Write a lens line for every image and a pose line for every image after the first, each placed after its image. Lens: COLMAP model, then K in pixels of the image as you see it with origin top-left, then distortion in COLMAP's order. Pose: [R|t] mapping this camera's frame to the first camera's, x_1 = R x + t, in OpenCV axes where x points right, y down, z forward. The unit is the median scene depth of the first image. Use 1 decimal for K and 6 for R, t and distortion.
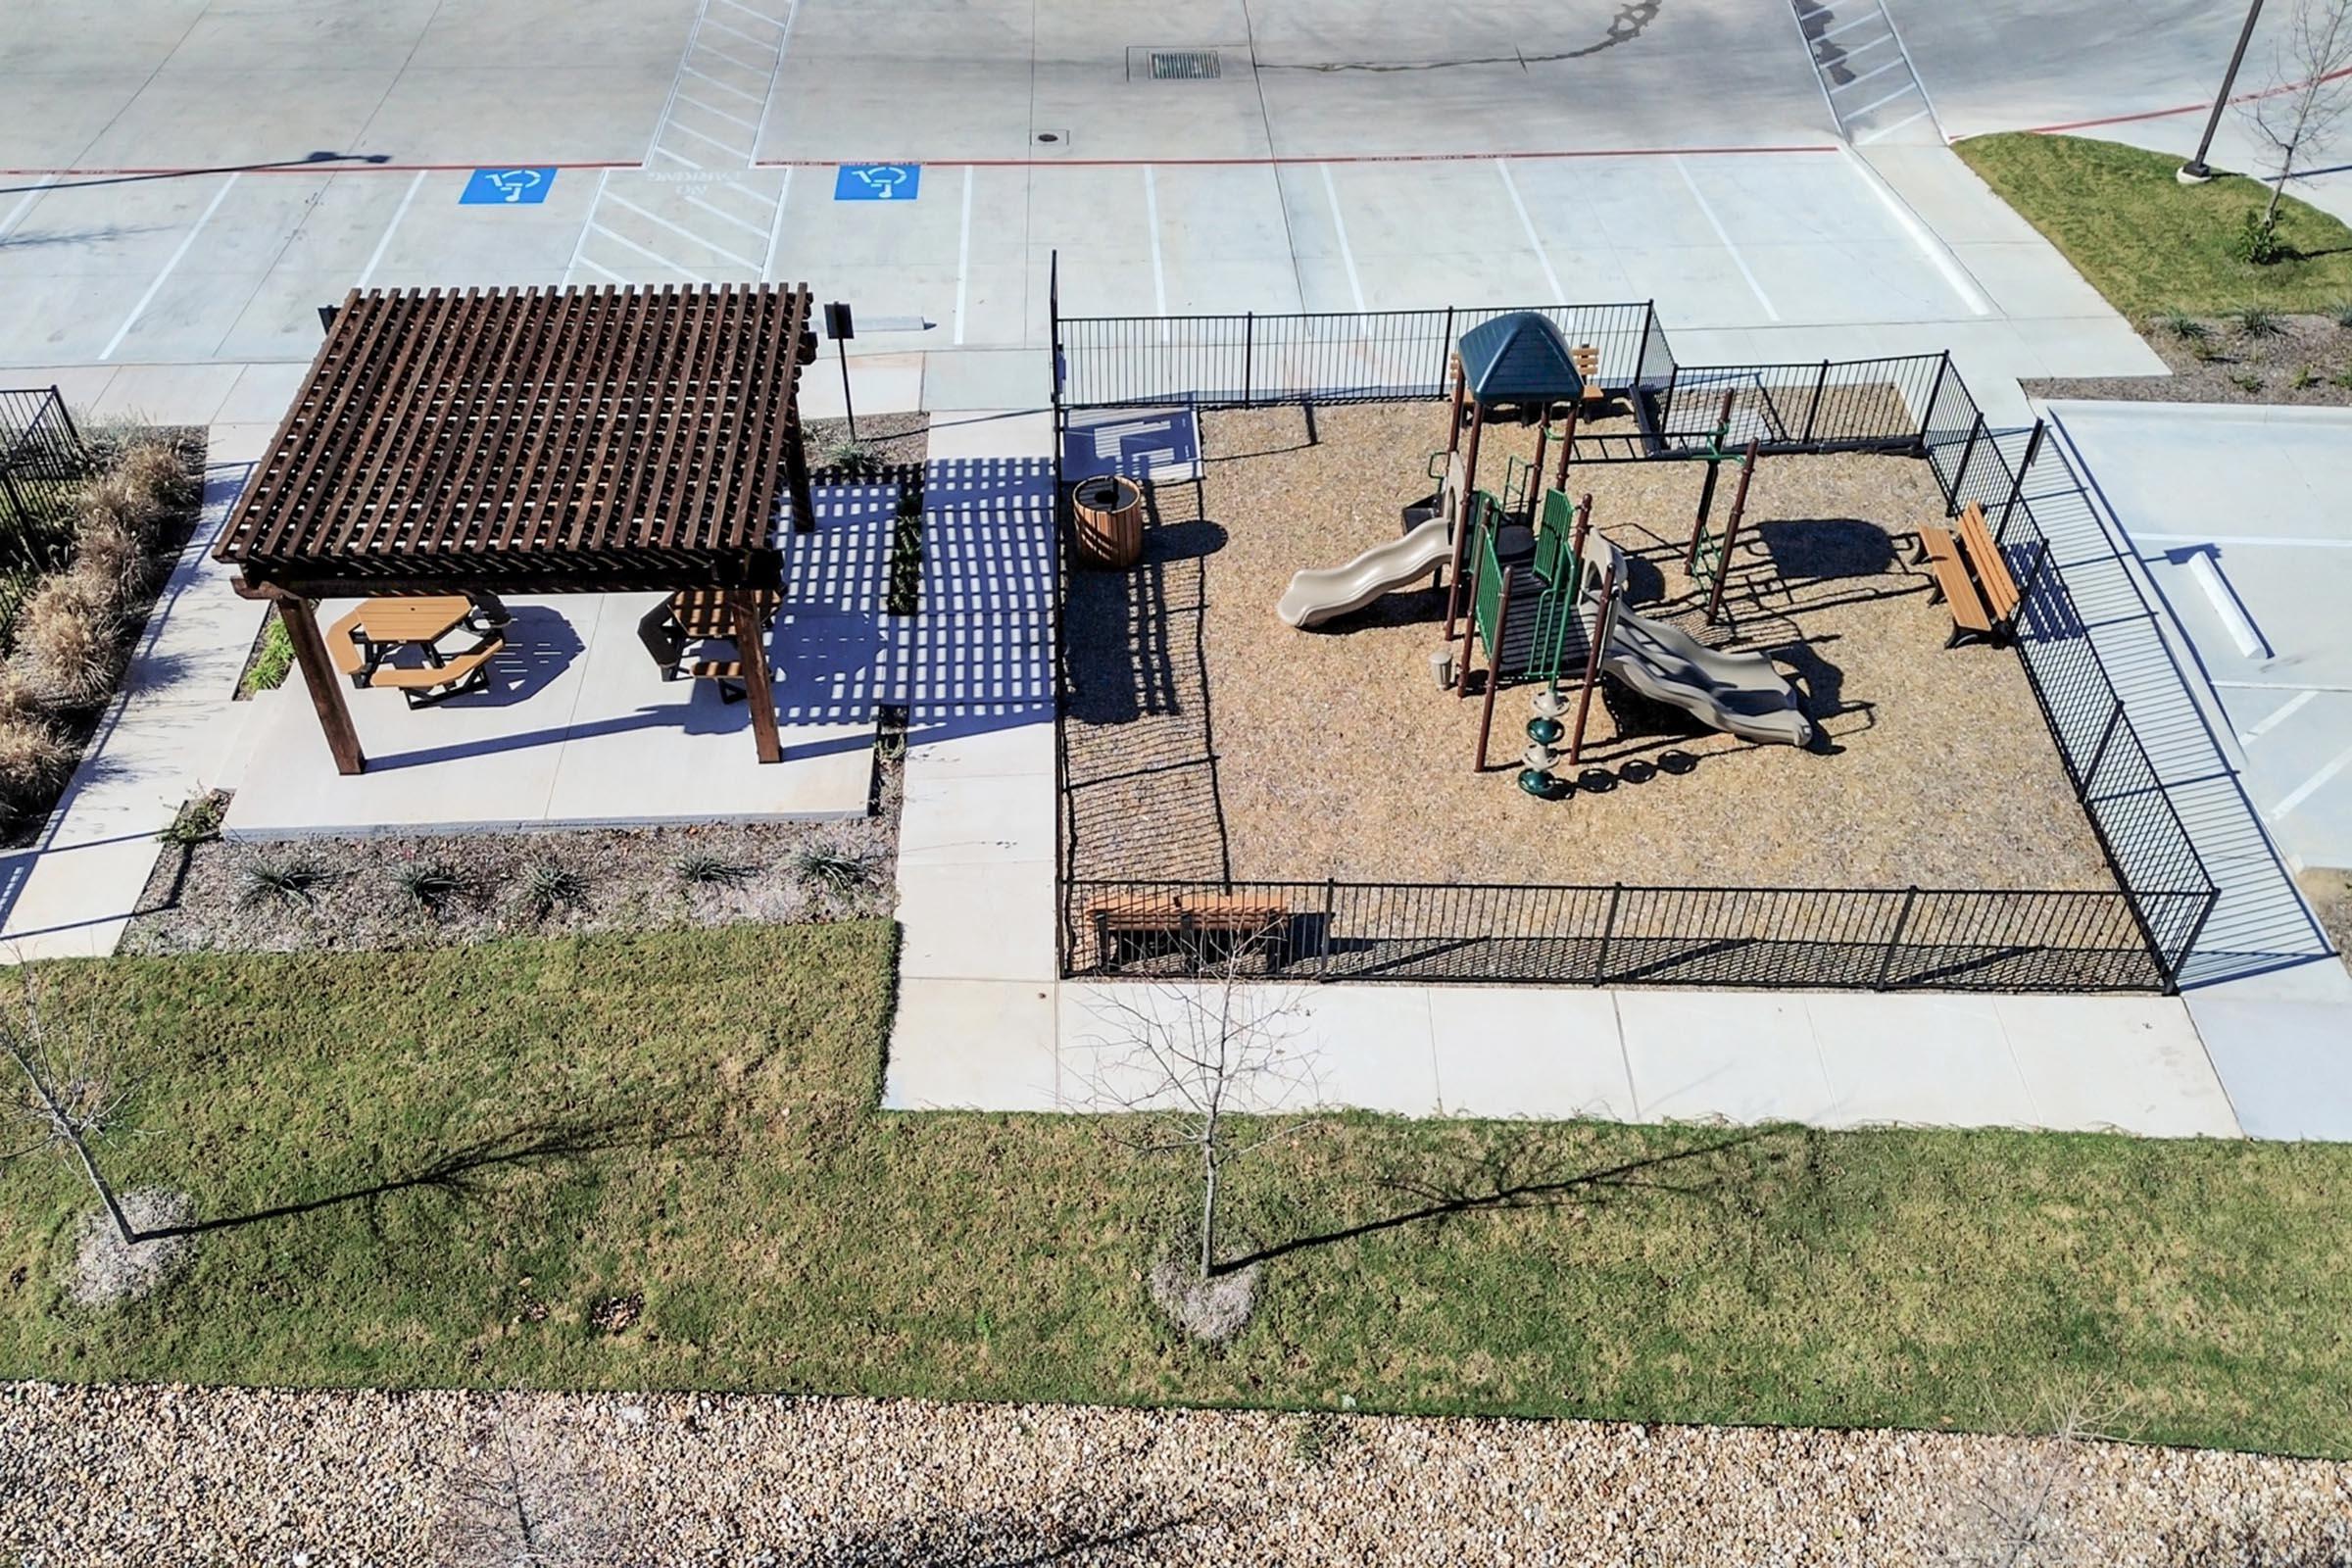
lens RADIAL K [[1955.4, 0, 1176.0], [0, 1955.4, 784.0], [0, 0, 1]] dist [0.091999, -0.099006]
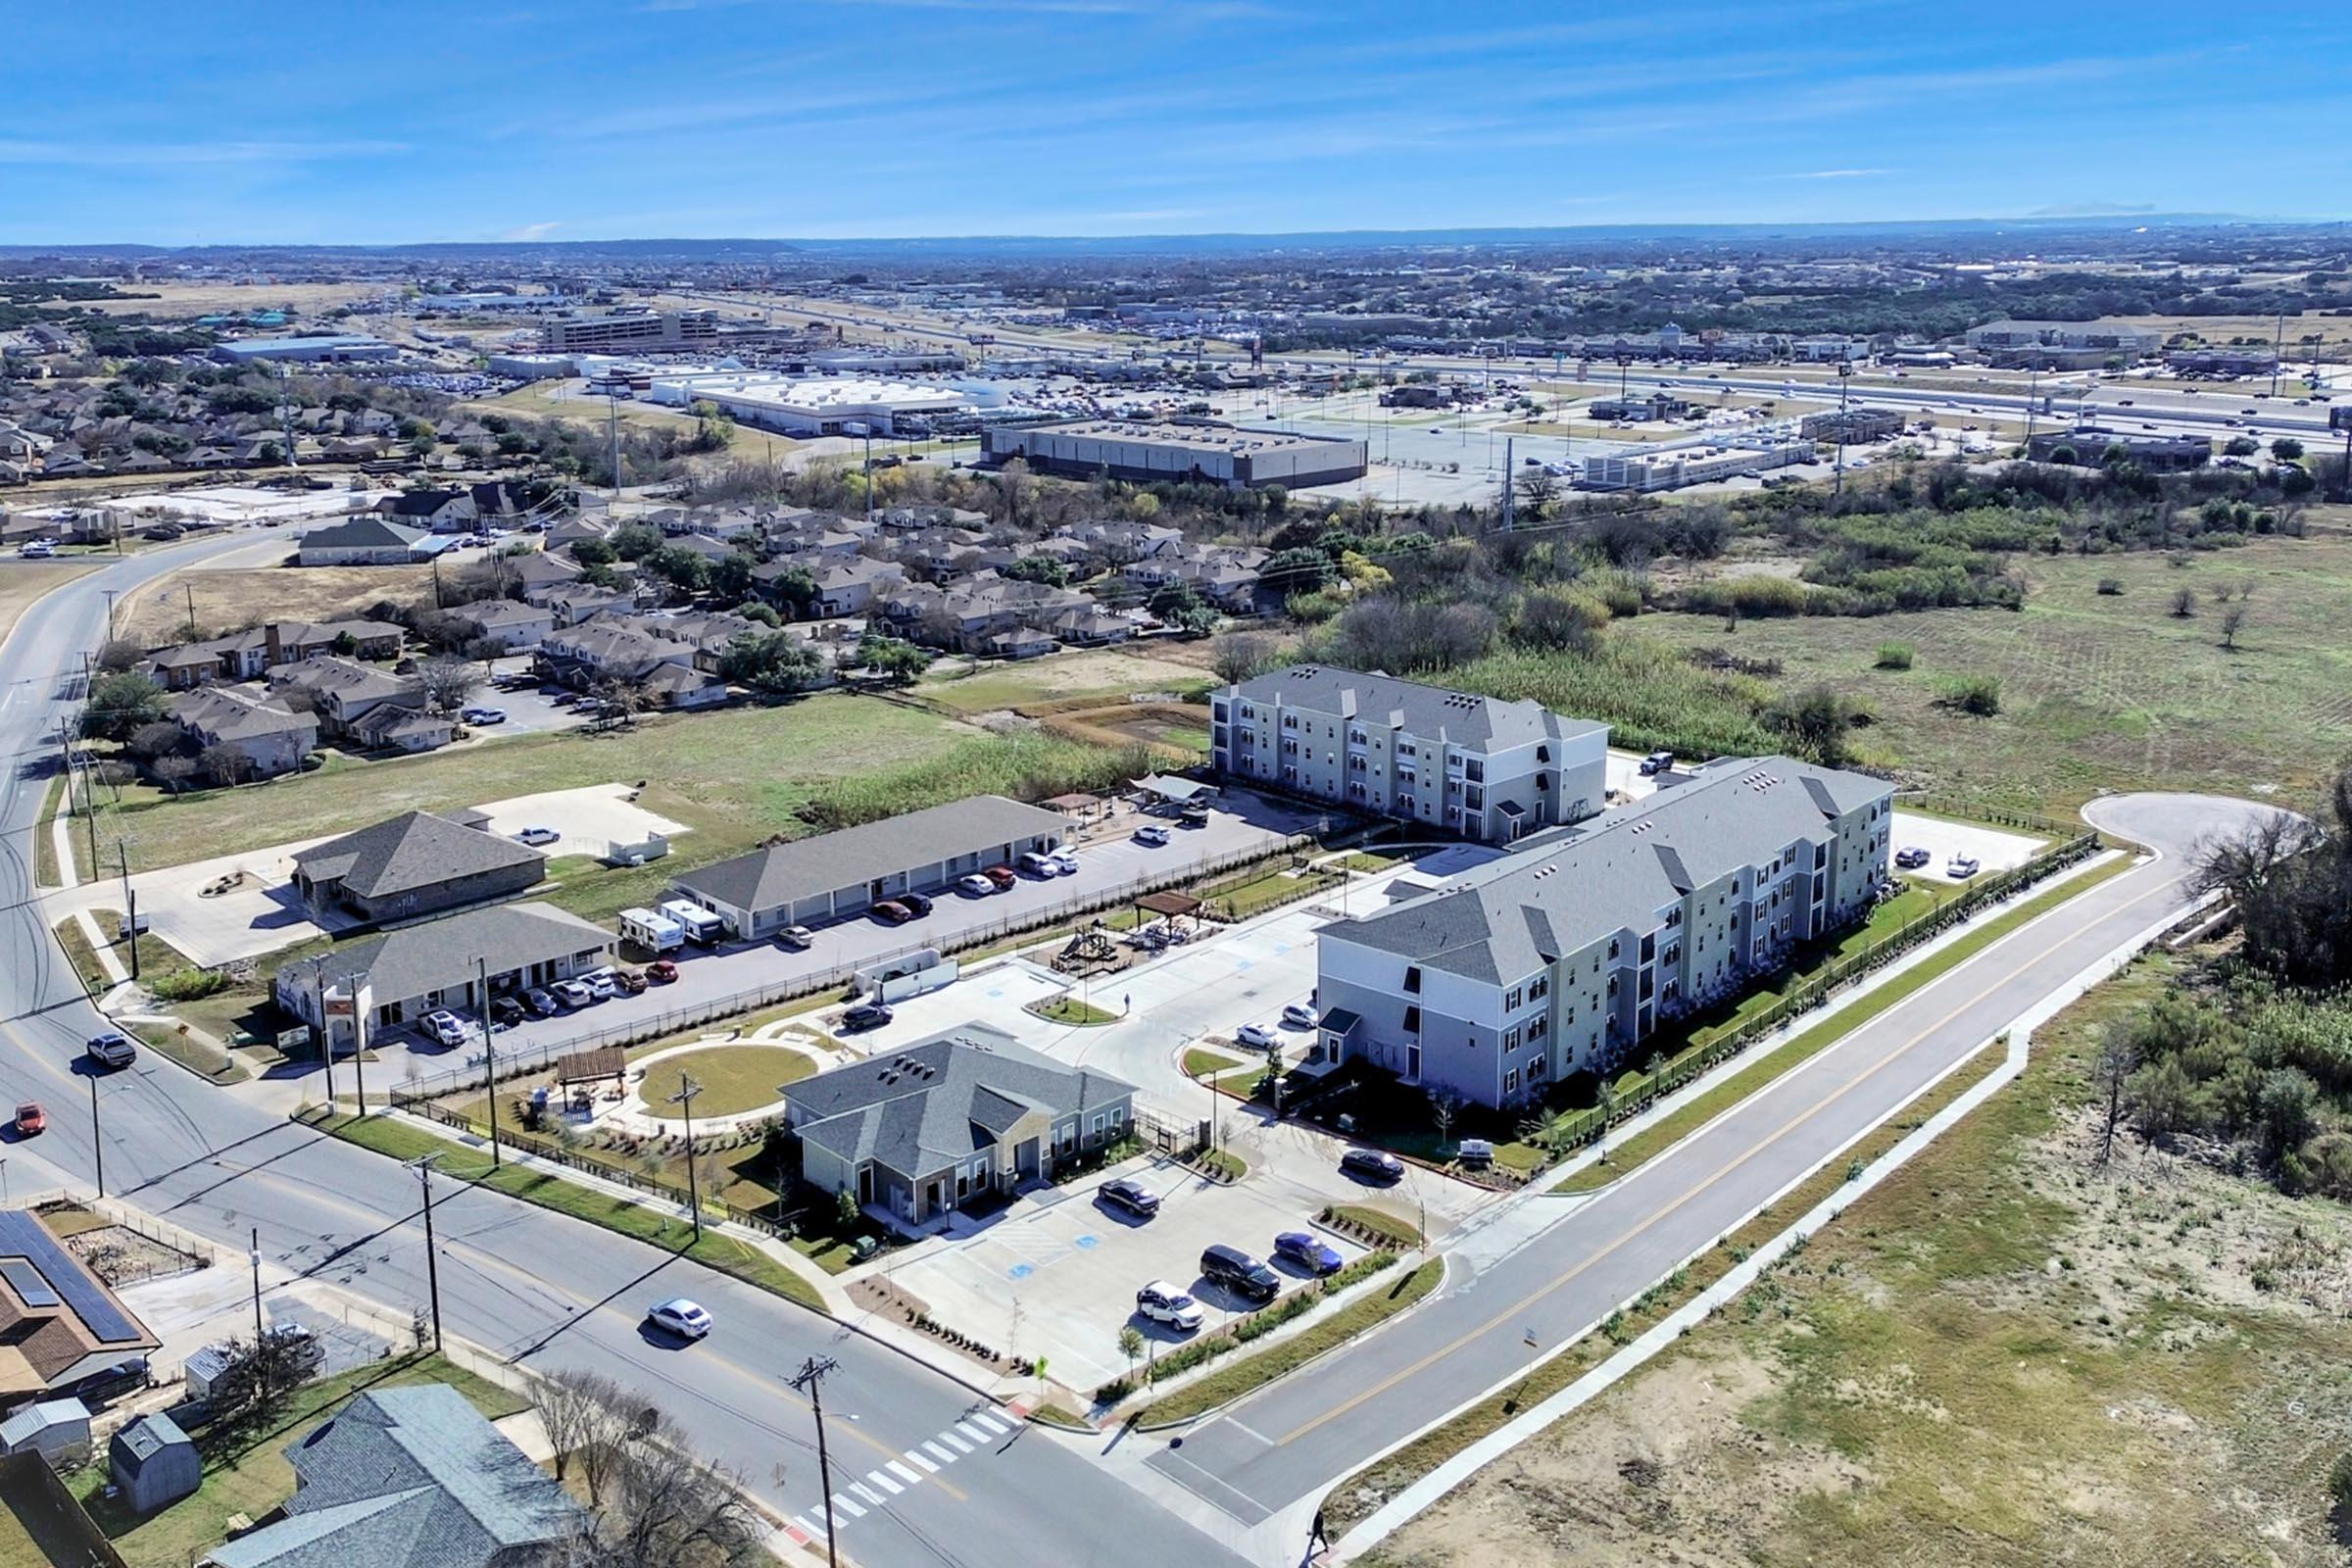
lens RADIAL K [[1992.3, 0, 1182.3], [0, 1992.3, 725.8], [0, 0, 1]] dist [0.166571, -0.367231]
pose [[-0.704305, 0.165474, -0.690343, 5.610867], [-0.466204, 0.625548, 0.625575, -6.175874], [0.535359, 0.762436, -0.363431, 3.504545]]
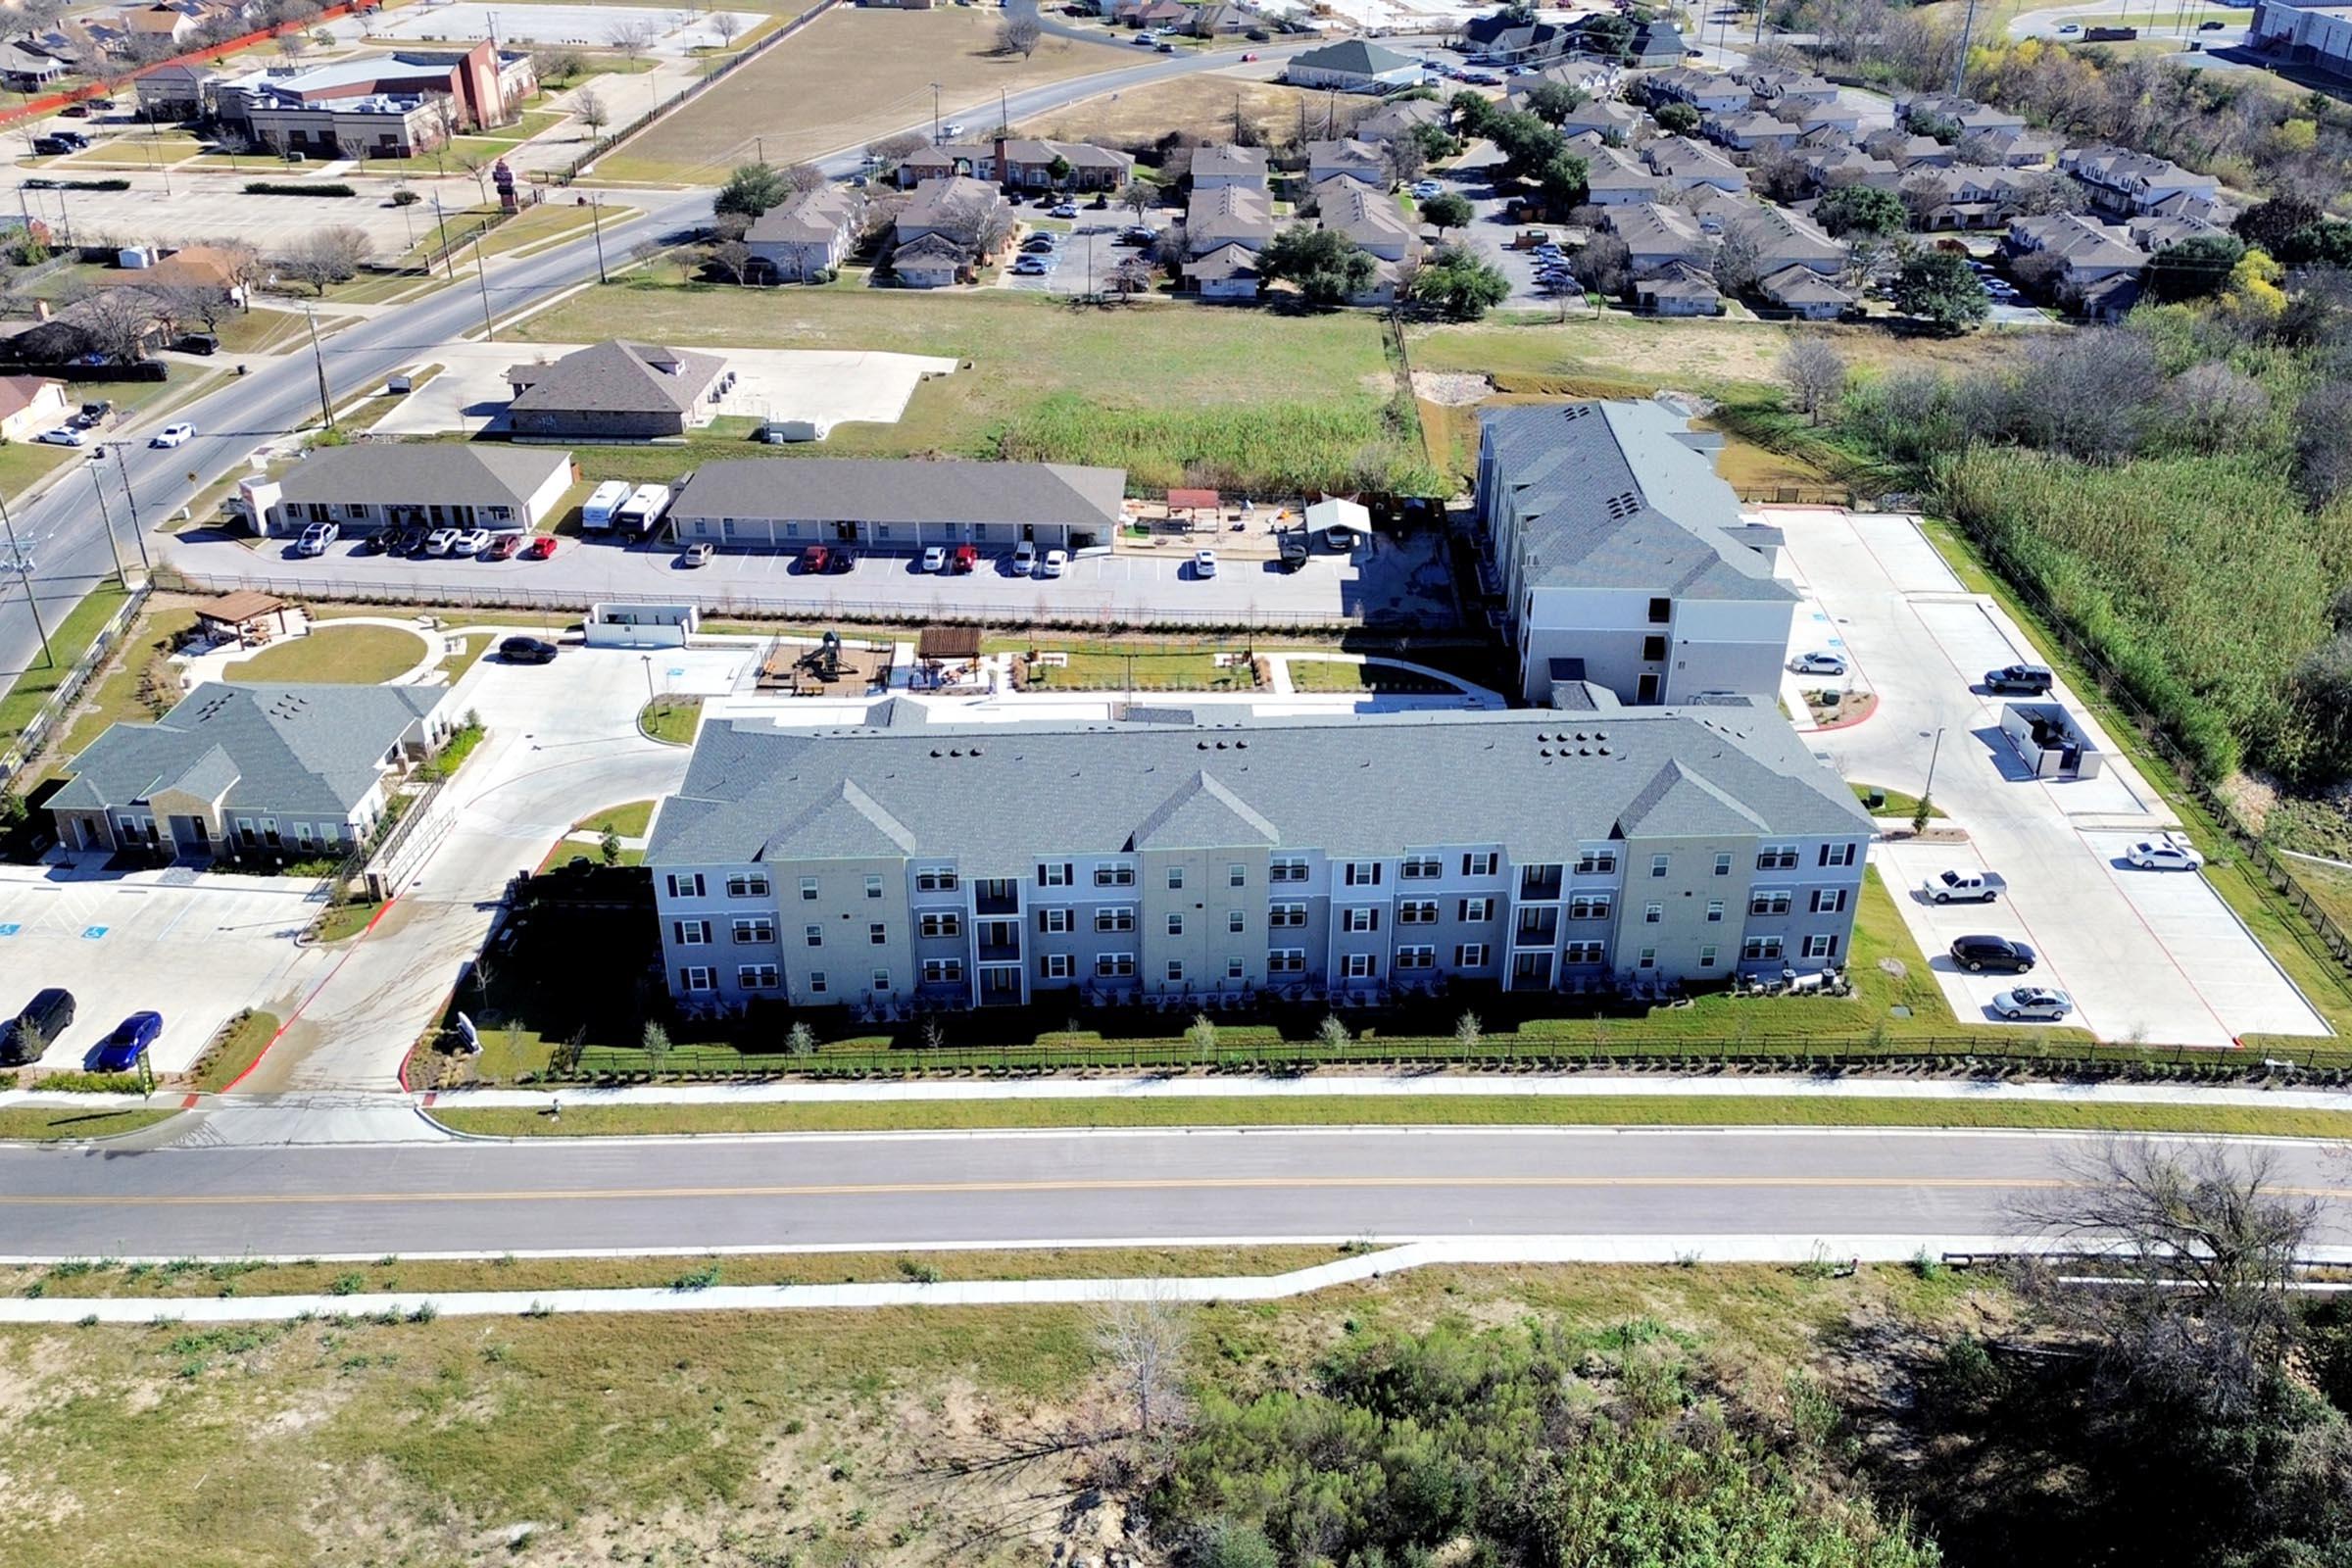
lens RADIAL K [[1955.4, 0, 1176.0], [0, 1955.4, 784.0], [0, 0, 1]] dist [0.091999, -0.099006]
pose [[-0.999870, -0.015089, -0.005599, -1.079591], [-0.010462, 0.345037, 0.938531, -6.772448], [-0.012230, 0.938468, -0.345150, 3.851867]]
